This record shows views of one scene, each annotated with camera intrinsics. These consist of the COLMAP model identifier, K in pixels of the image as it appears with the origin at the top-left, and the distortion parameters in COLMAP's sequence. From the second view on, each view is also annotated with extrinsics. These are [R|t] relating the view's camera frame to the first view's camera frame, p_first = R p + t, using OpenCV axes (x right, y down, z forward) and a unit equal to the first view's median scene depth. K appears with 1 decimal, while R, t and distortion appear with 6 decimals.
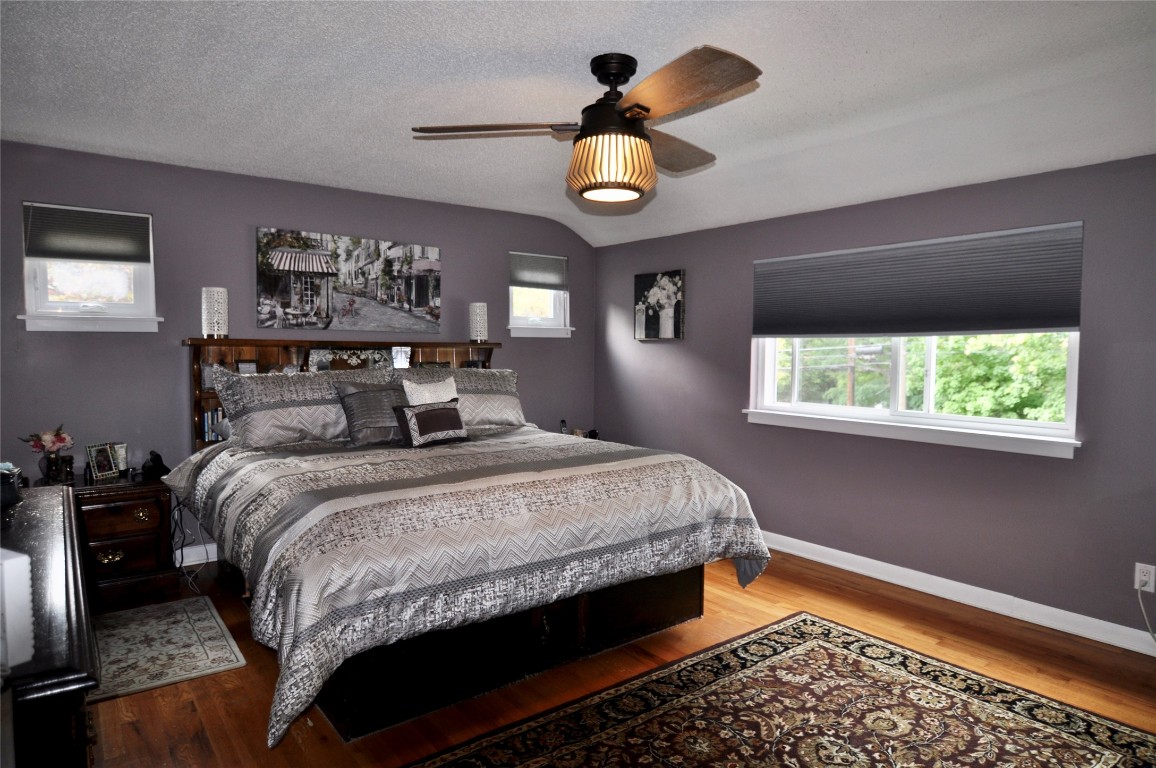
lens RADIAL K [[675.3, 0, 585.6], [0, 675.3, 386.8], [0, 0, 1]] dist [-0.000520, -0.001191]
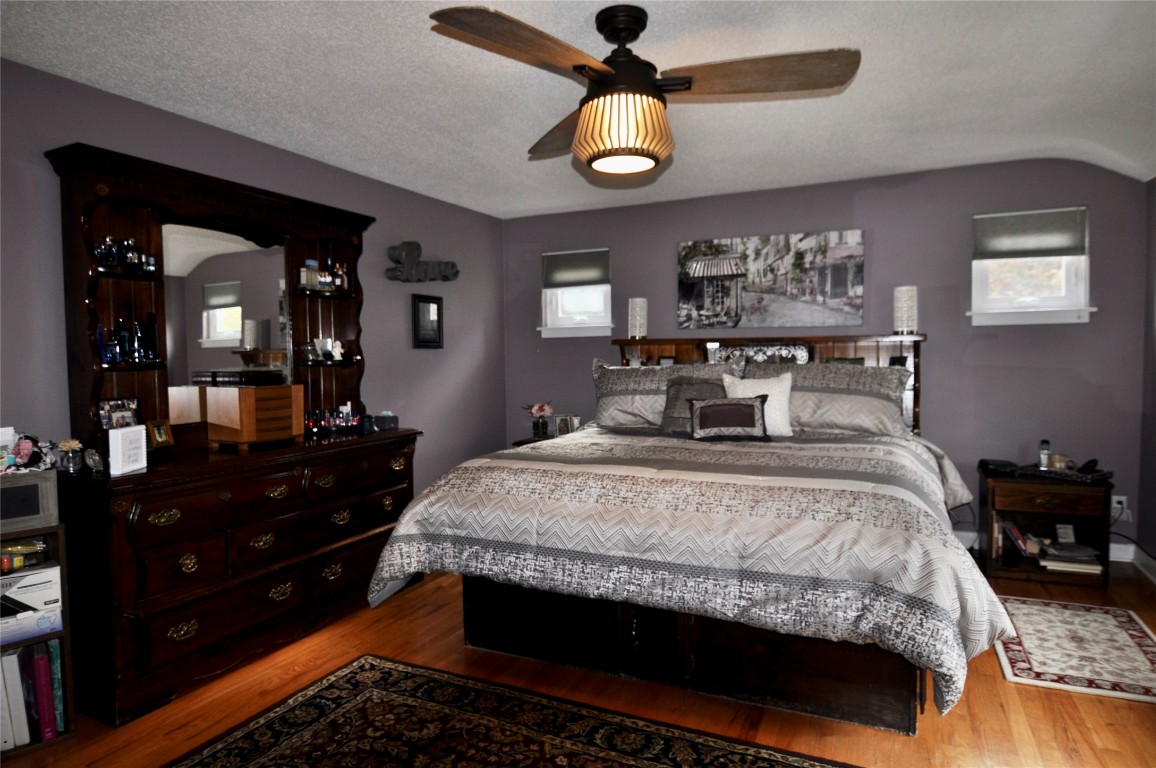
lens RADIAL K [[675.3, 0, 585.6], [0, 675.3, 386.8], [0, 0, 1]] dist [-0.000520, -0.001191]
pose [[0.454897, 0.031500, -0.889987, 0.475113], [-0.036023, 0.999207, 0.016953, -0.001228], [0.889815, 0.024348, 0.455671, 0.317536]]
